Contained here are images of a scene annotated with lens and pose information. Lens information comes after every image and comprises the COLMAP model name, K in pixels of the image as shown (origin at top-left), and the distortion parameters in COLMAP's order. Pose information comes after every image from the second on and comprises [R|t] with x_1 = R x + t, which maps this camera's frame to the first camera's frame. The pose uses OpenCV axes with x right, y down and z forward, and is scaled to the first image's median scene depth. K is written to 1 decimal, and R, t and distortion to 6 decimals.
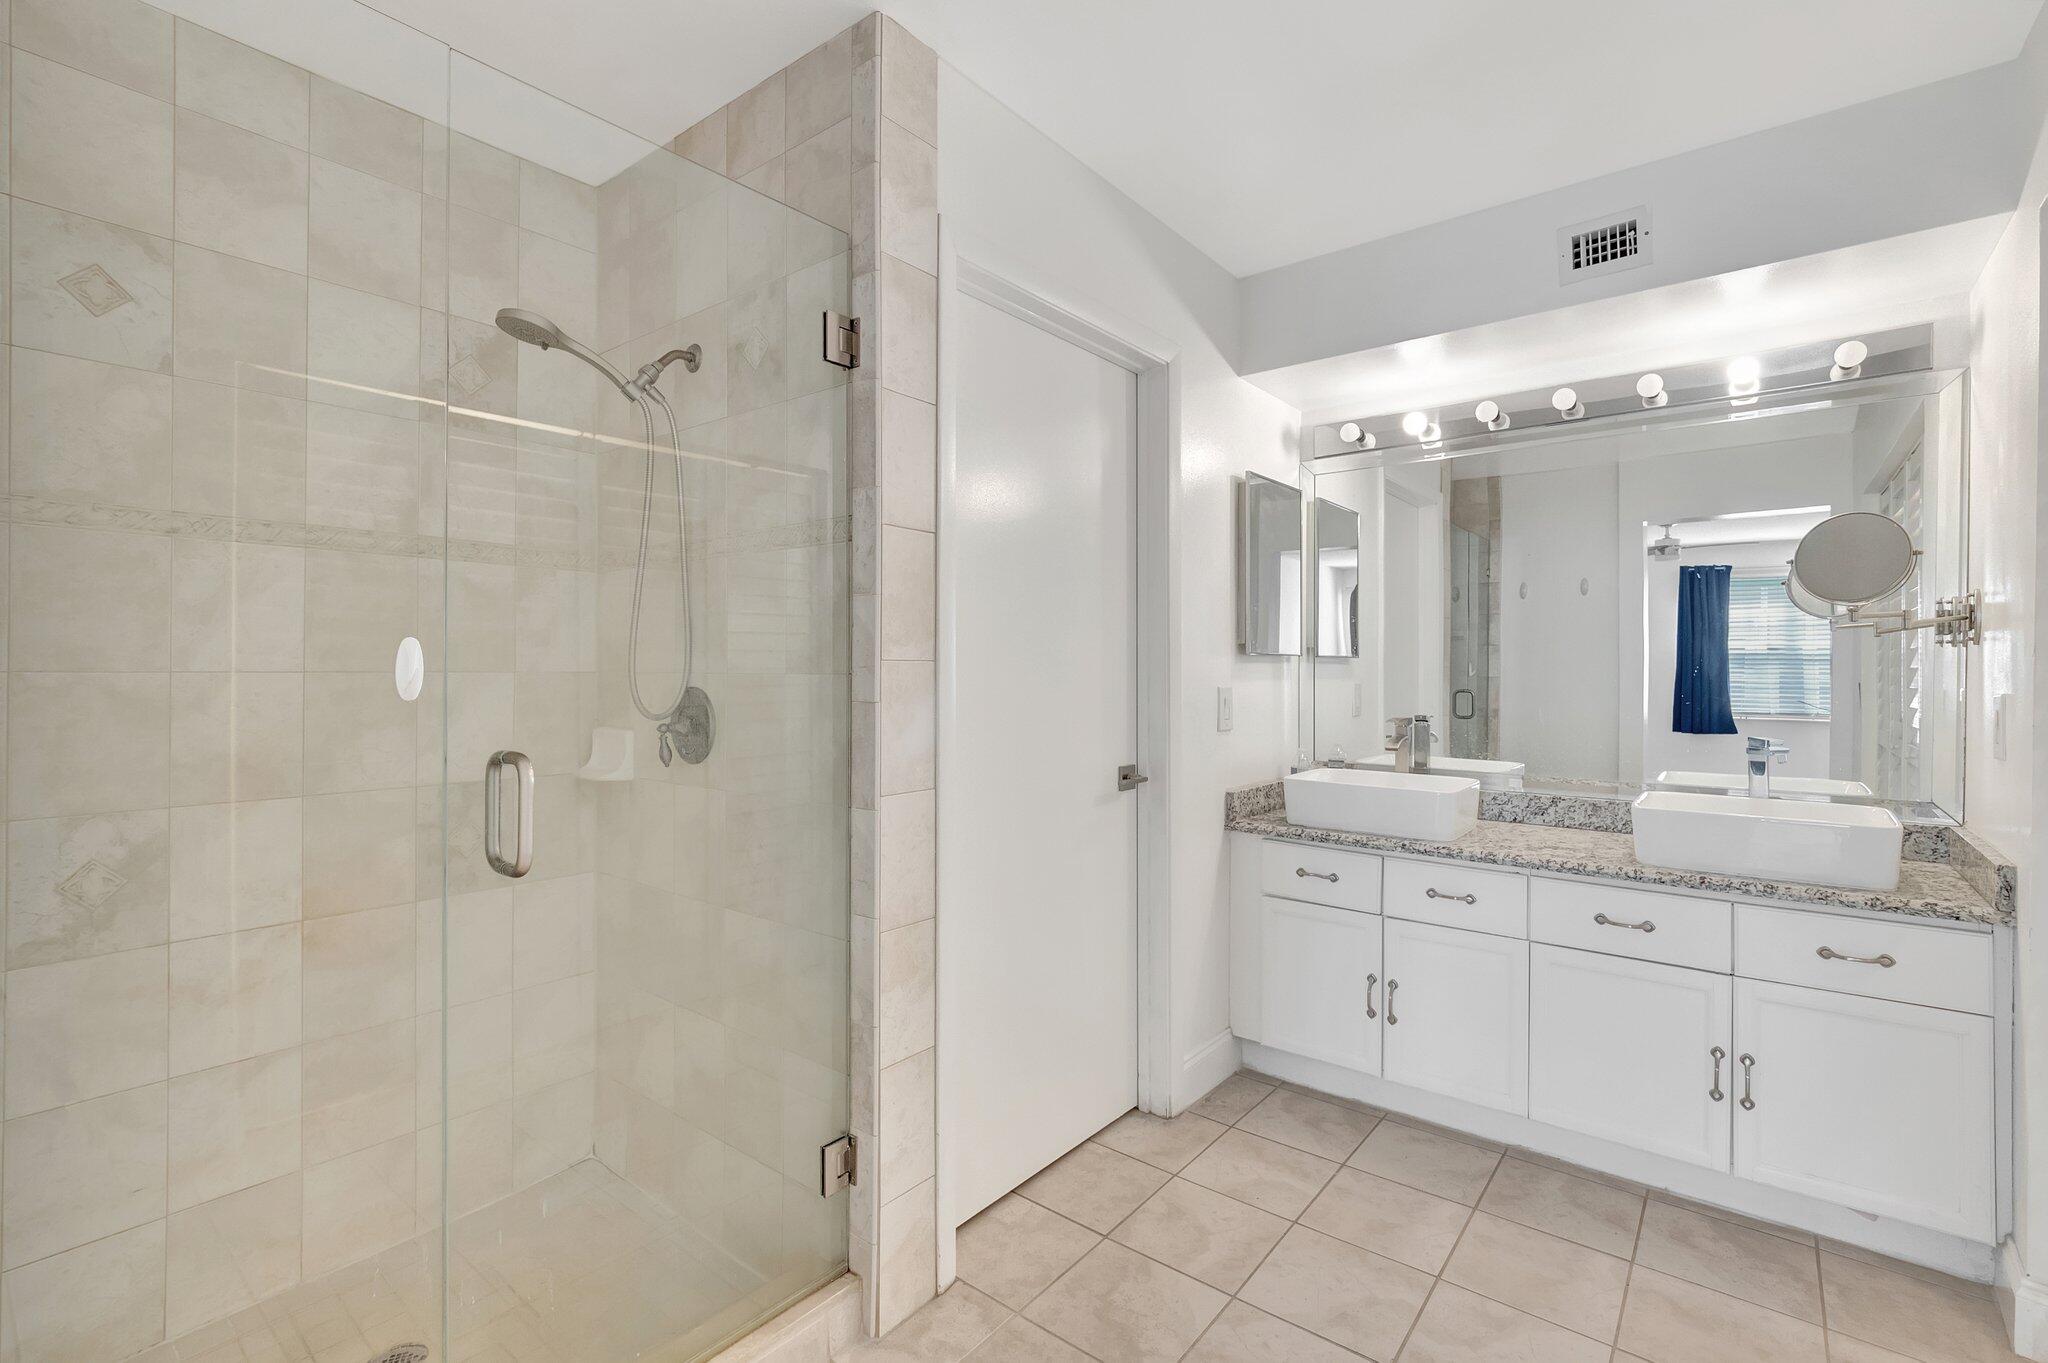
lens RADIAL K [[909.1, 0, 1021.6], [0, 909.1, 673.5], [0, 0, 1]] dist [0.002005, -0.003774]
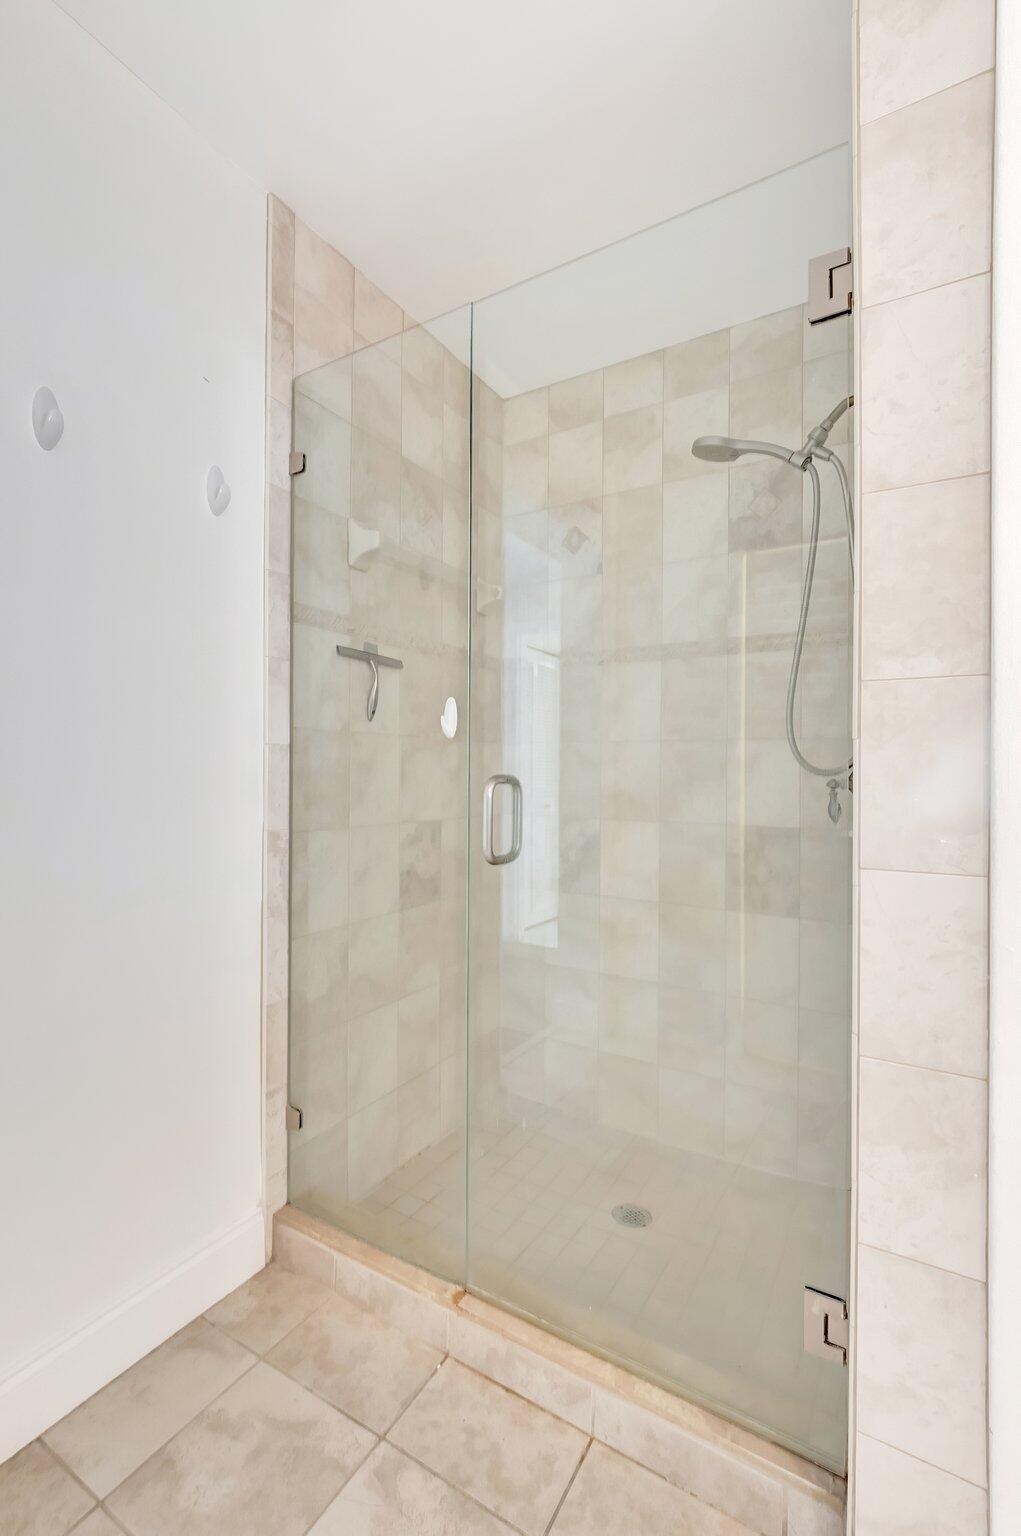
lens RADIAL K [[681.8, 0, 510.1], [0, 681.8, 772.1], [0, 0, 1]] dist [0.002005, -0.003774]
pose [[0.137586, -0.002337, -0.990487, 0.328564], [-0.009337, 0.999950, -0.003656, 0.059210], [0.990446, 0.009751, 0.137557, 0.606765]]
